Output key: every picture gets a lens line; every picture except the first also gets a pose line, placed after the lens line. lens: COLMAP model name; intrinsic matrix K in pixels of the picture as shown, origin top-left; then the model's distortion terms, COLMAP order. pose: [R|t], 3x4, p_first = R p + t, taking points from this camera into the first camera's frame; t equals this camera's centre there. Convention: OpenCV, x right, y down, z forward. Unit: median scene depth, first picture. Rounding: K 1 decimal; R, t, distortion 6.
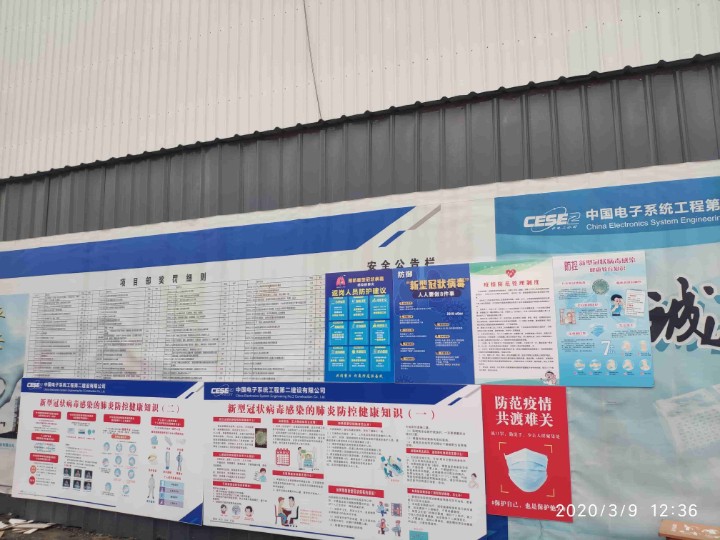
lens RADIAL K [[593.5, 0, 360.0], [0, 593.5, 270.0], [0, 0, 1]] dist [0.070025, -0.166383]
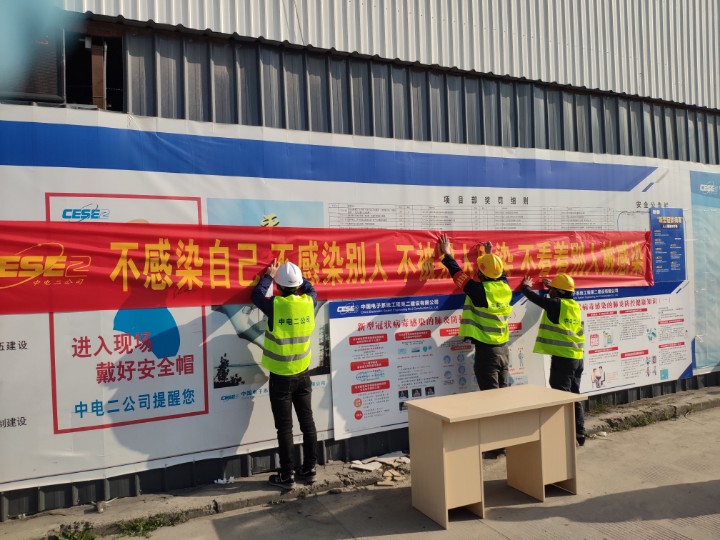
lens RADIAL K [[593.5, 0, 360.0], [0, 593.5, 270.0], [0, 0, 1]] dist [0.070025, -0.166383]
pose [[0.629735, -0.018299, 0.776594, -1.540824], [-0.079742, 0.992918, 0.088058, 0.077320], [-0.772706, -0.117380, 0.623816, 0.586980]]
